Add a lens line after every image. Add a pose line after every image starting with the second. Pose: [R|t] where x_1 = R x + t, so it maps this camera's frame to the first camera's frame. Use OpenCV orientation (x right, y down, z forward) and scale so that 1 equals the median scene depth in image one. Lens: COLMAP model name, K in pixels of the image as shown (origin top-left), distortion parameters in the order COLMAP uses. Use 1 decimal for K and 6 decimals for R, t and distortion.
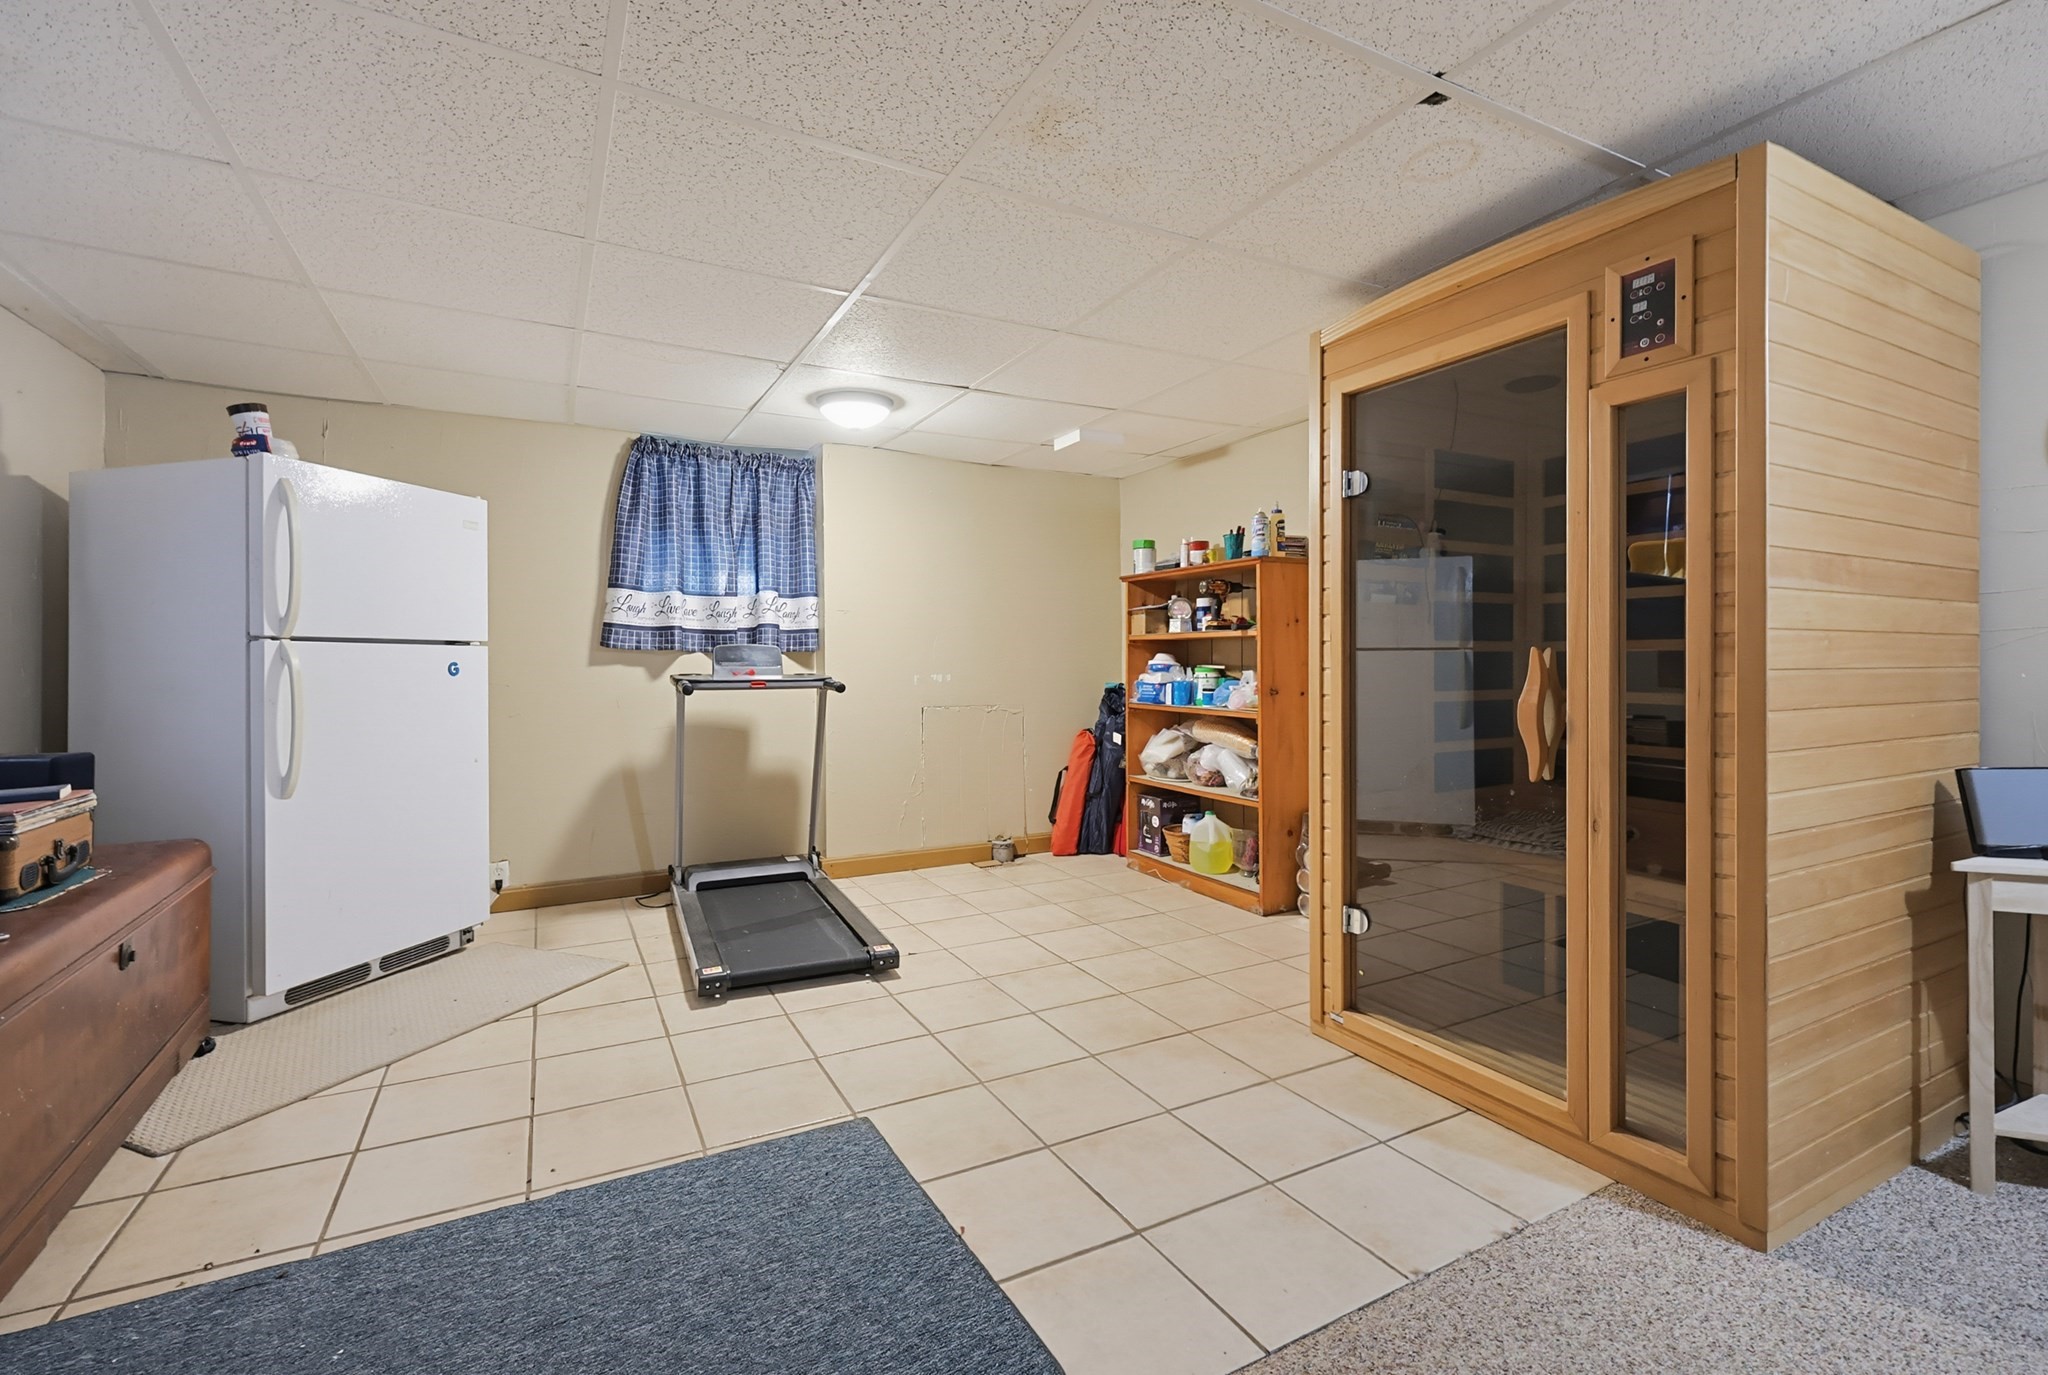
lens RADIAL K [[921.3, 0, 1056.0], [0, 921.3, 658.7], [0, 0, 1]] dist [-0.002853, -0.000312]
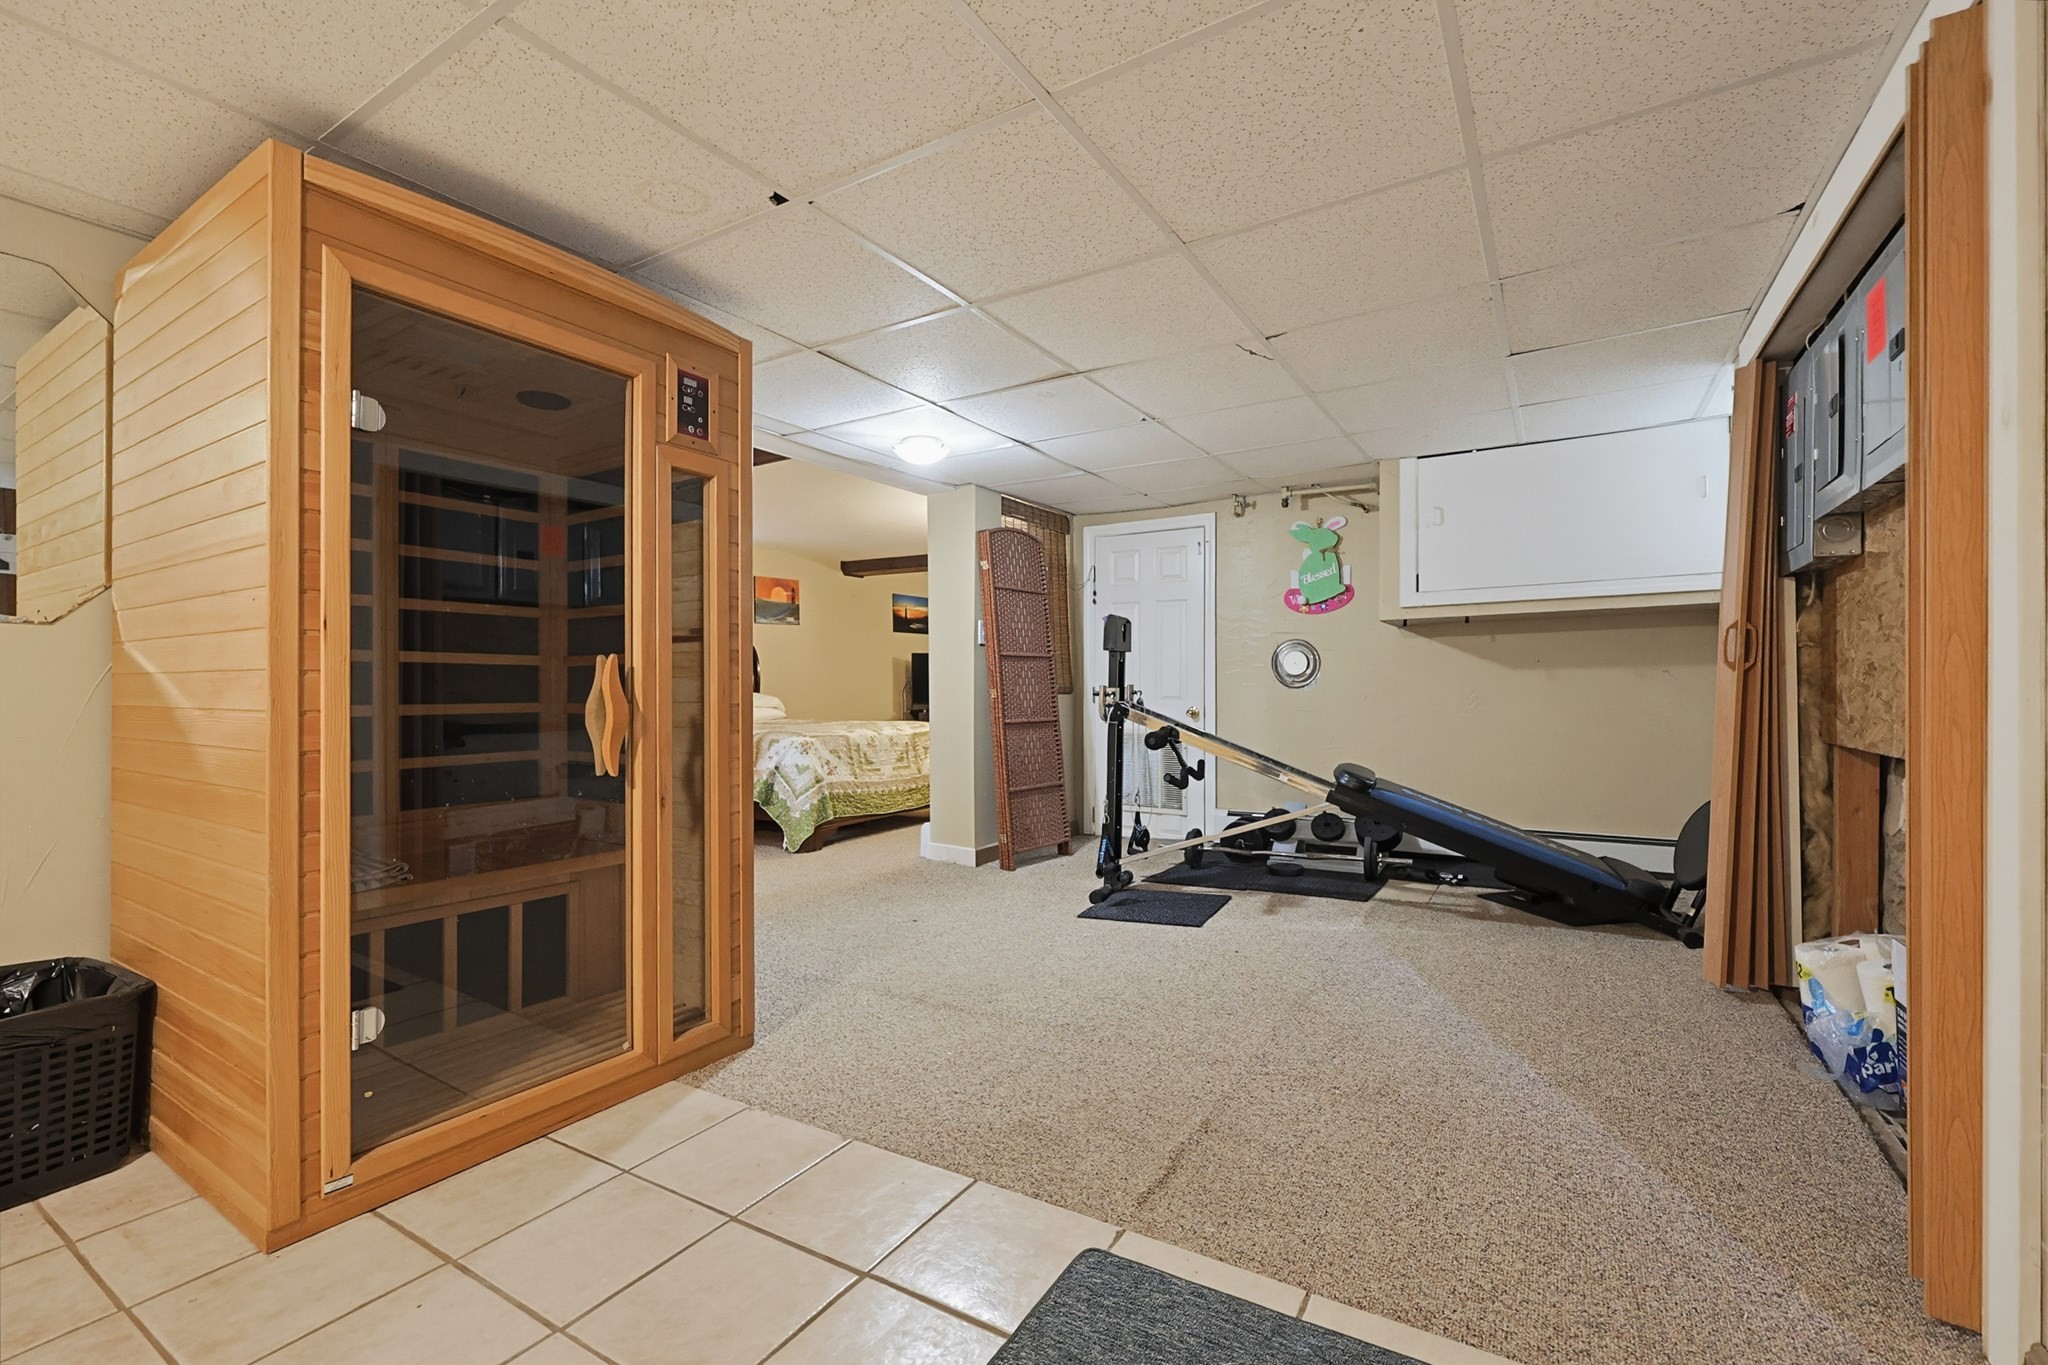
lens RADIAL K [[866.7, 0, 1037.4], [0, 866.7, 684.7], [0, 0, 1]] dist [0.000681, -0.000007]
pose [[-0.485866, 0.005298, 0.874017, -0.677389], [0.002810, 0.999986, -0.004500, 0.031914], [-0.874029, 0.000270, -0.485874, 1.138404]]
